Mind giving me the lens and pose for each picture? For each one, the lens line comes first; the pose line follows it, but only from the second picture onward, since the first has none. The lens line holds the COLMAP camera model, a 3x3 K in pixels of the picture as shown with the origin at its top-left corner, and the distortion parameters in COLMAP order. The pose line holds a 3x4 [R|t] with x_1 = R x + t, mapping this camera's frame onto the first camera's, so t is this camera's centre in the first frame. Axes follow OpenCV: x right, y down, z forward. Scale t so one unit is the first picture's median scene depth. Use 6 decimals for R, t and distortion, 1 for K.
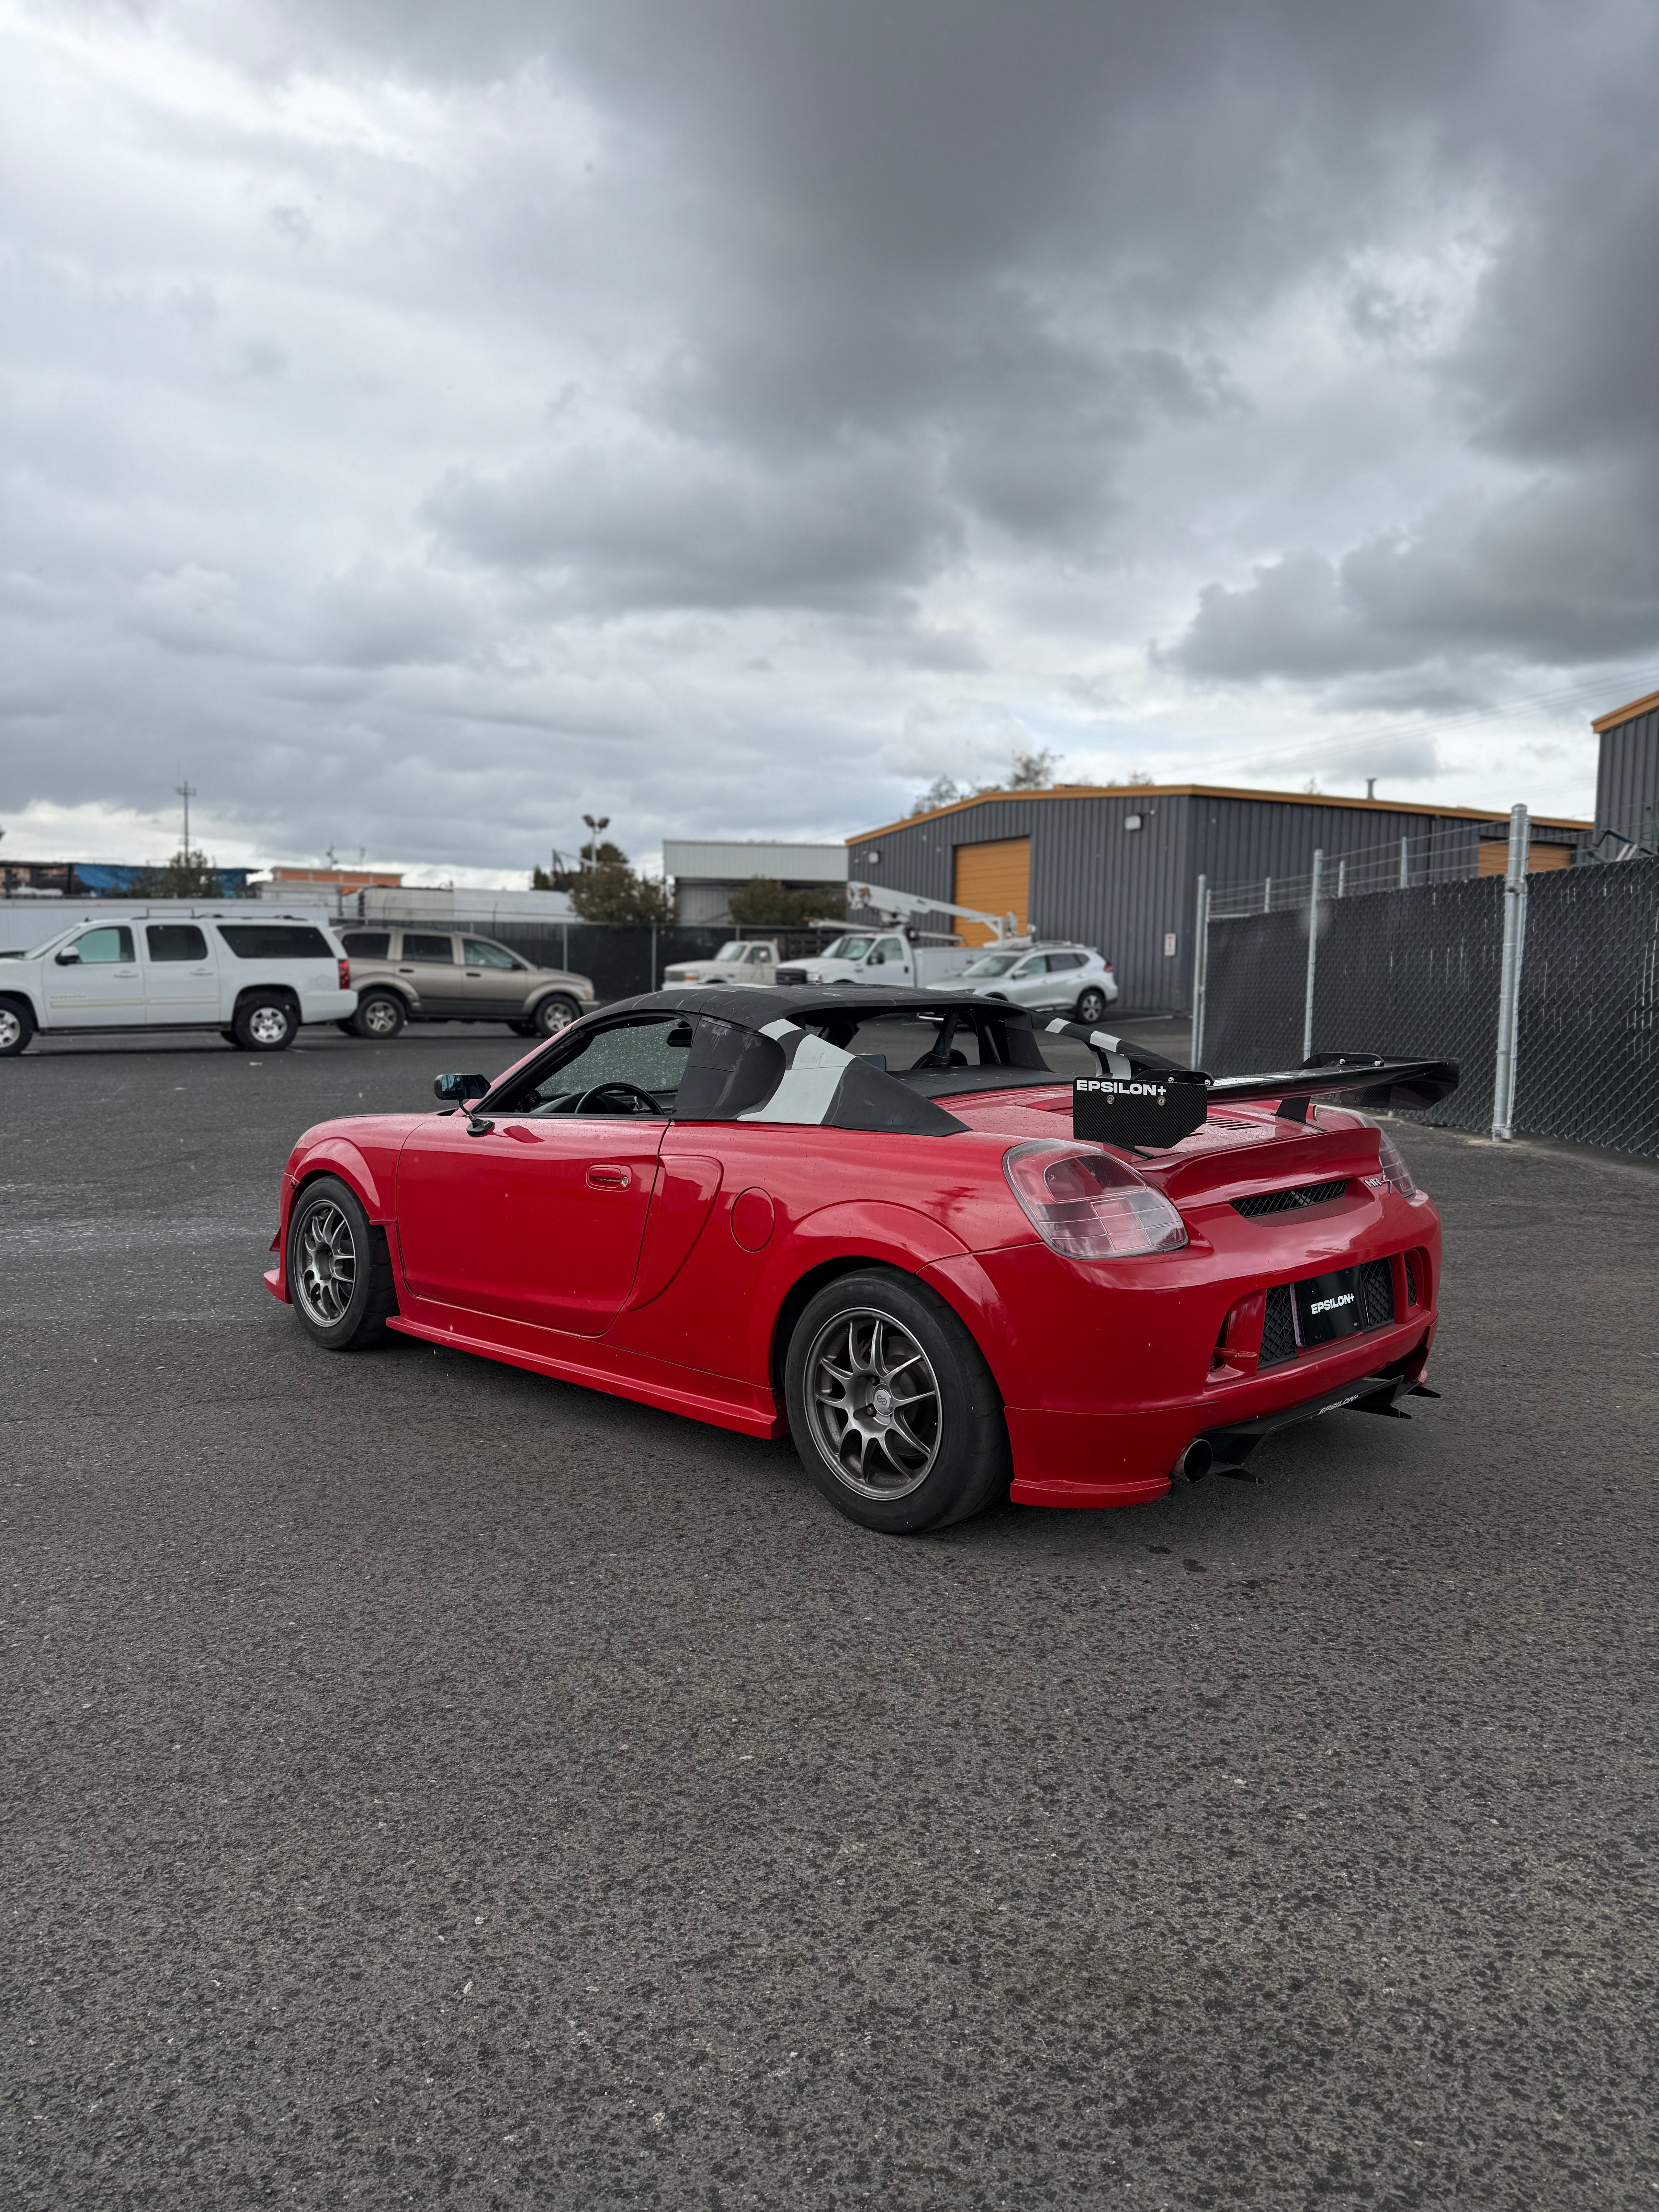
lens RADIAL K [[1539.0, 0, 837.0], [0, 1539.0, 1095.6], [0, 0, 1]] dist [0.039068, -0.047974]
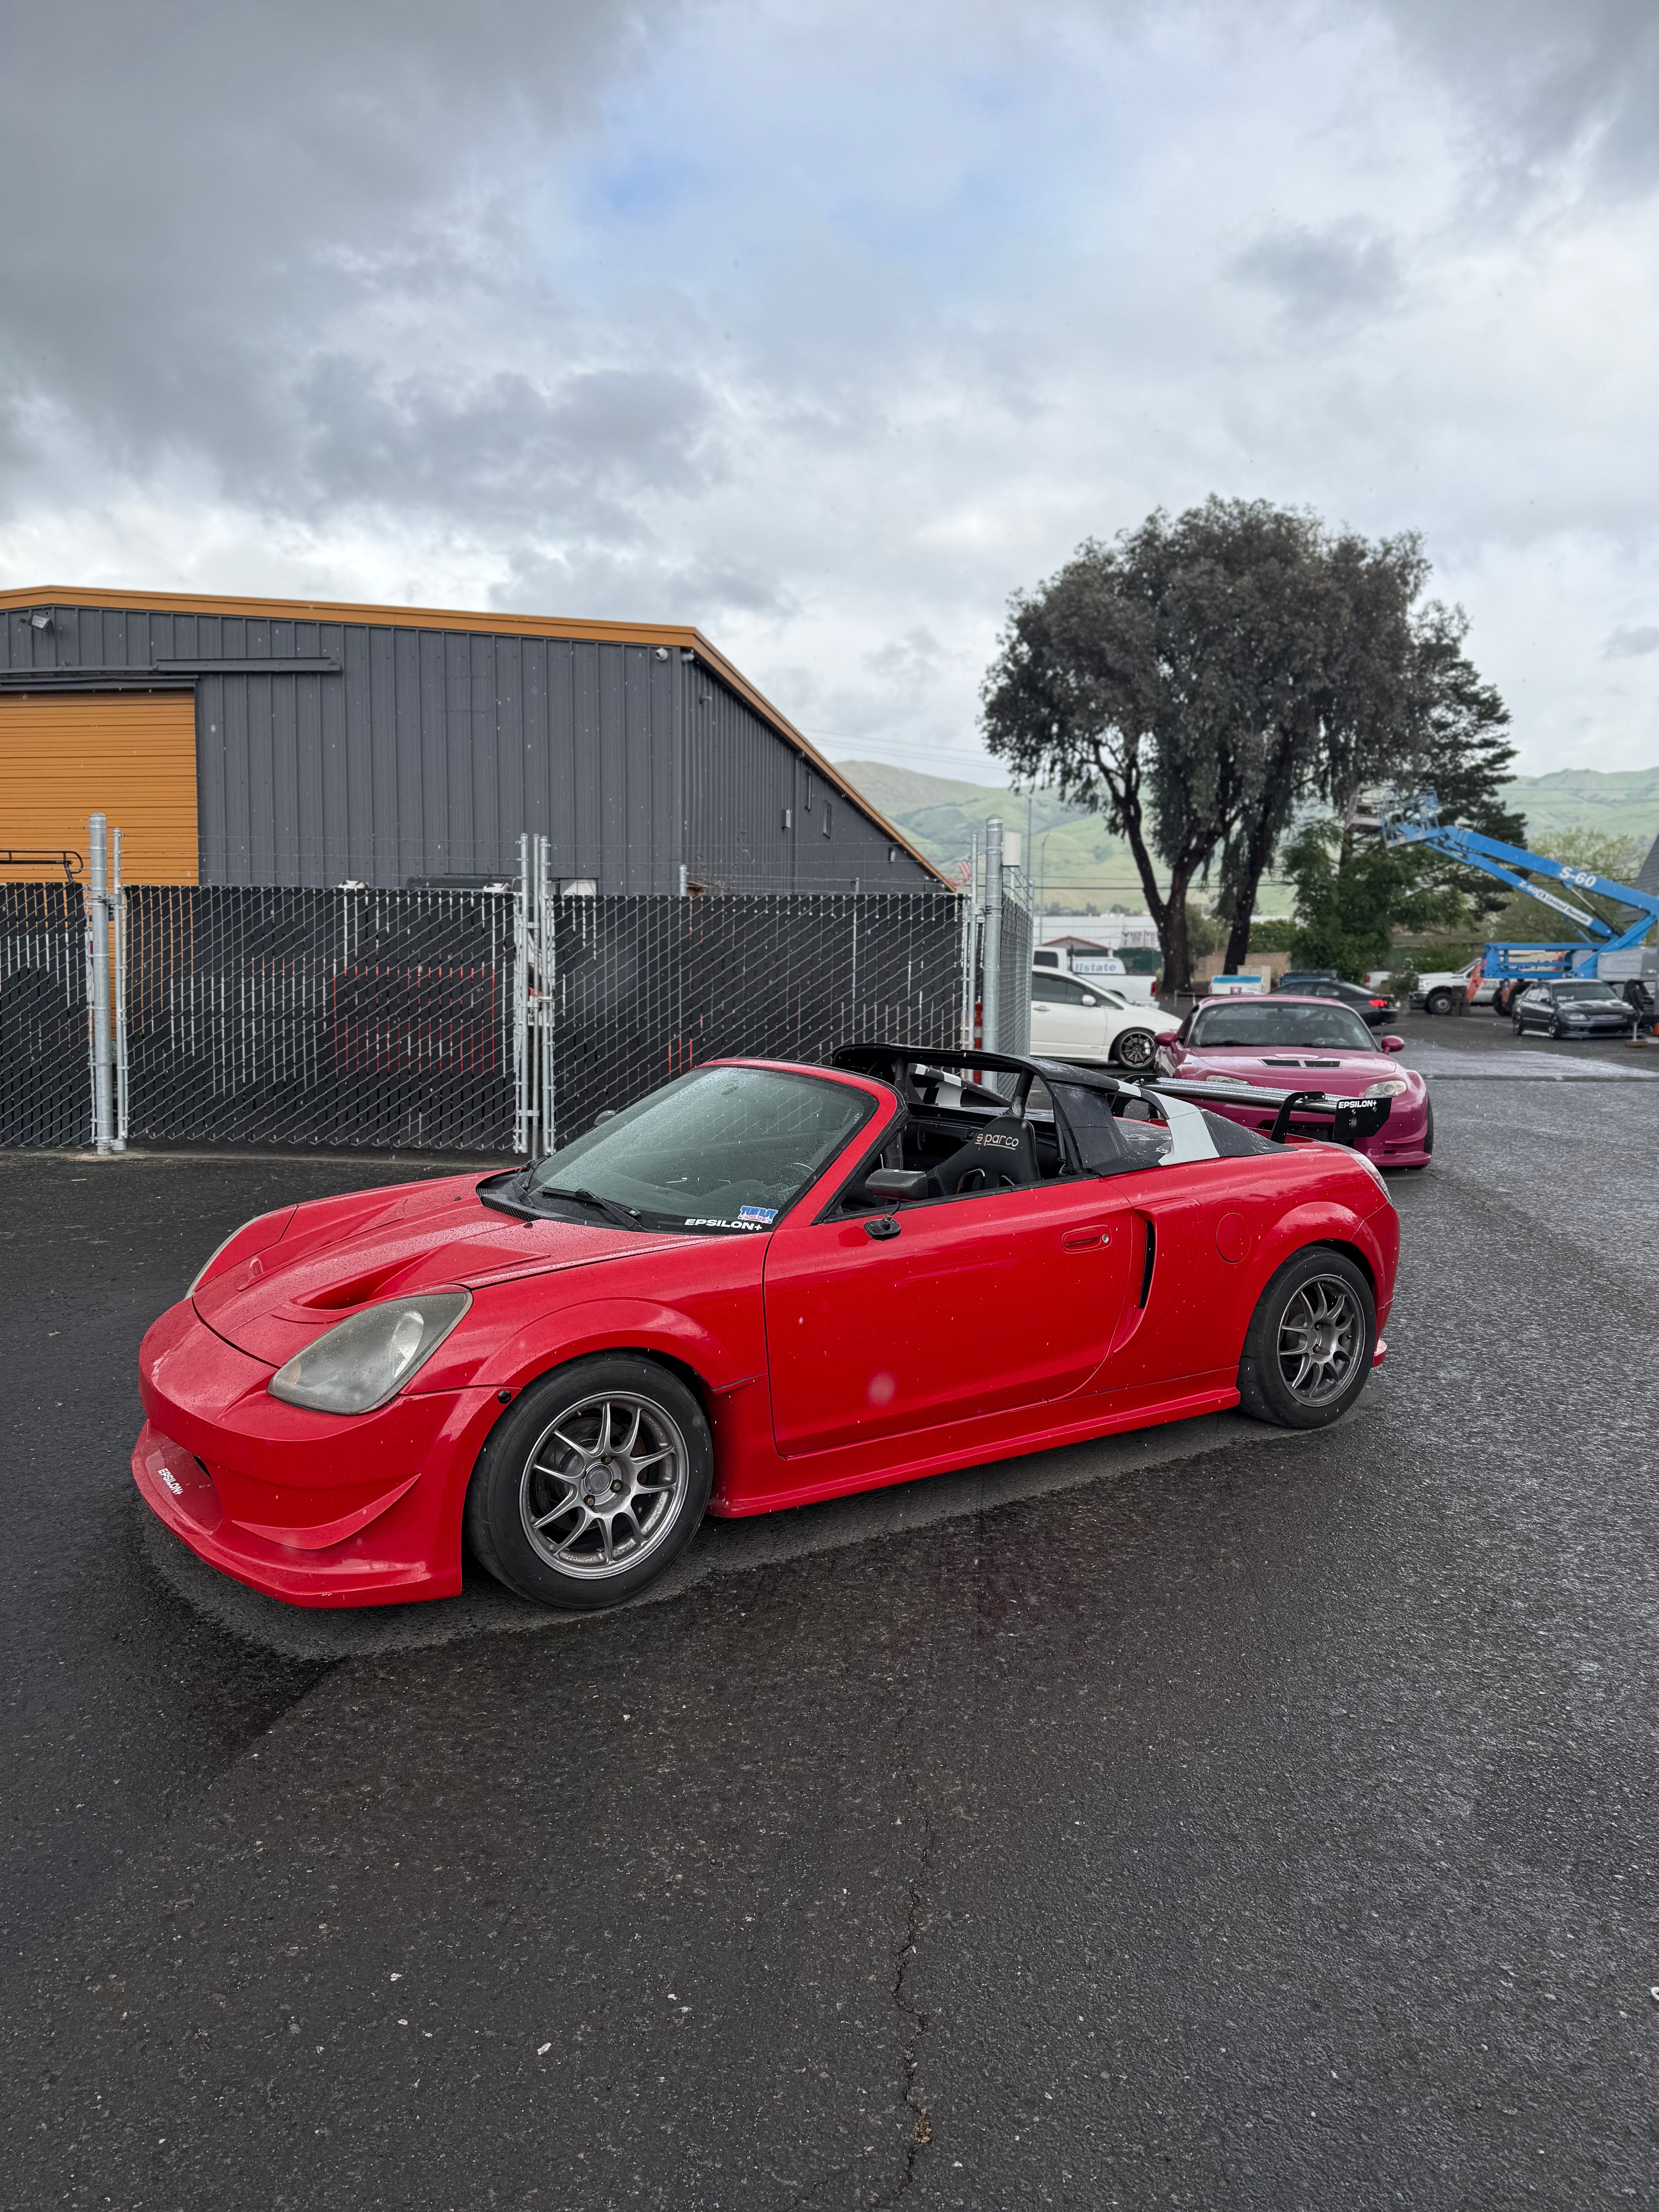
lens RADIAL K [[1539.0, 0, 831.8], [0, 1539.0, 1107.4], [0, 0, 1]] dist [0.039068, -0.047974]
pose [[0.187910, -0.086401, 0.978379, -0.246239], [0.059818, 0.995281, 0.076405, -0.026031], [-0.980363, 0.044167, 0.192192, 0.195358]]
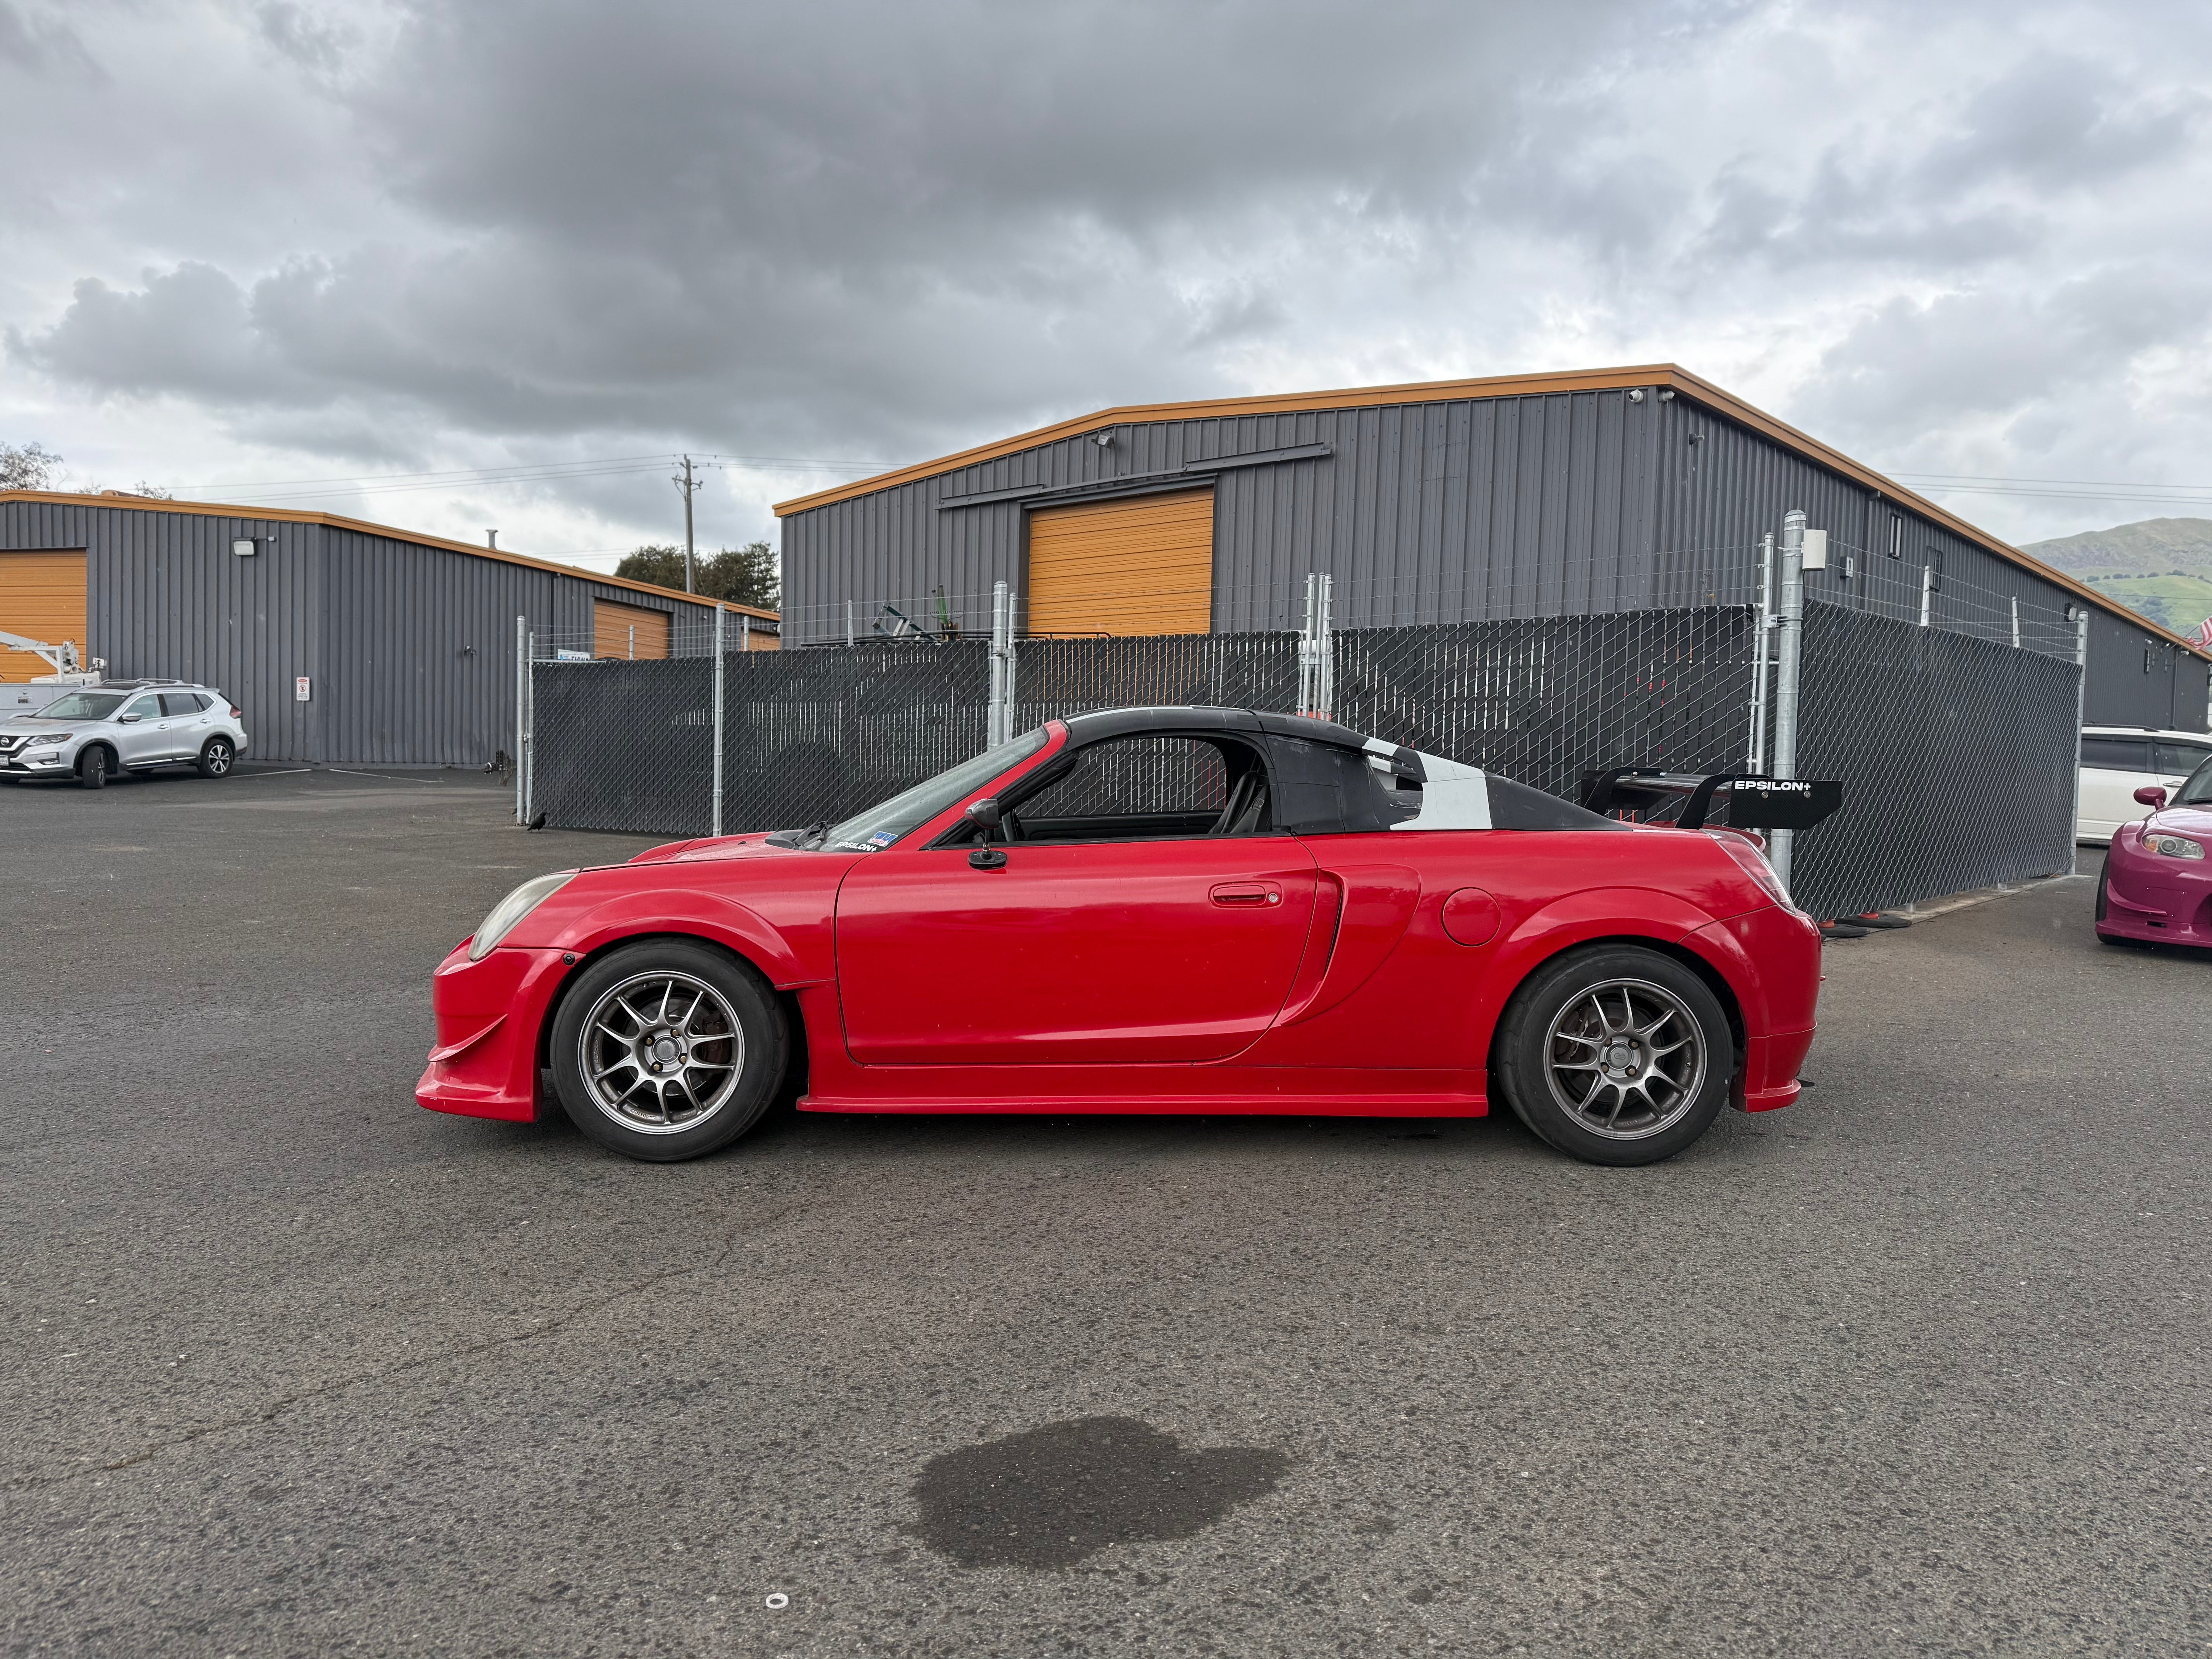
lens RADIAL K [[1539.0, 0, 1106.1], [0, 1539.0, 839.1], [0, 0, 1]] dist [0.039068, -0.047974]
pose [[0.694558, -0.028798, 0.718860, -0.185634], [0.036231, 0.999331, 0.005028, 0.001973], [-0.718524, 0.022552, 0.695137, 0.077454]]
